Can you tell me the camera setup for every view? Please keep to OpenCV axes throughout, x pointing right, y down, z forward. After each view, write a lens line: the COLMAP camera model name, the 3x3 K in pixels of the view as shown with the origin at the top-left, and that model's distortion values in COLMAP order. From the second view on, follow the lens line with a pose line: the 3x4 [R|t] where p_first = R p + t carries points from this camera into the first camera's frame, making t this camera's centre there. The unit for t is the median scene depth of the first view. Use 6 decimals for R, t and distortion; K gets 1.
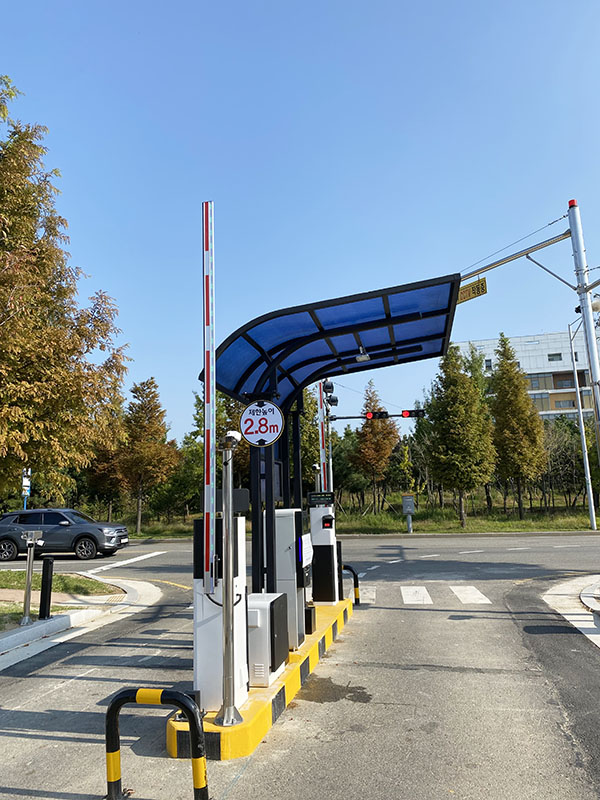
lens RADIAL K [[594.7, 0, 300.0], [0, 594.7, 400.0], [0, 0, 1]] dist [0.005317, -0.001589]
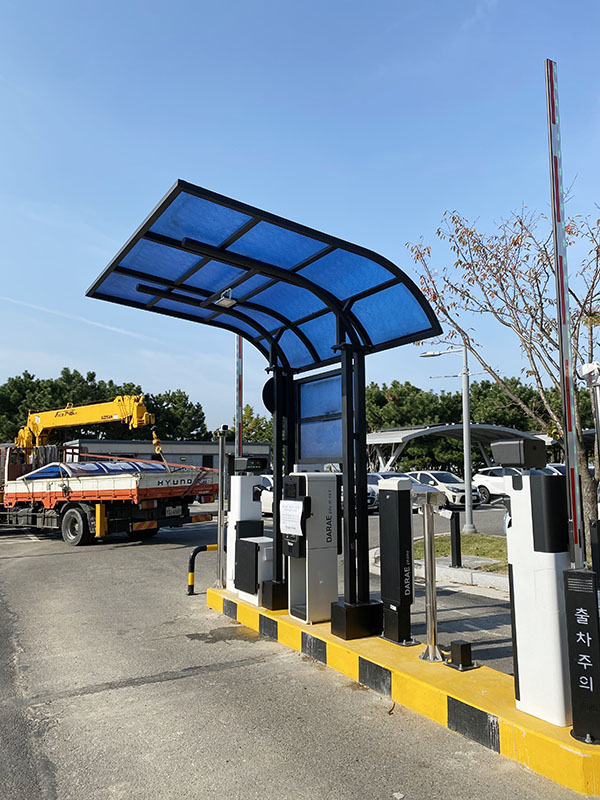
lens RADIAL K [[594.7, 0, 300.0], [0, 594.7, 400.0], [0, 0, 1]] dist [0.005317, -0.001589]
pose [[-0.734401, -0.042399, -0.677390, 0.778182], [0.153959, 0.961623, -0.227107, 0.363614], [0.661023, -0.271078, -0.699689, 2.124772]]
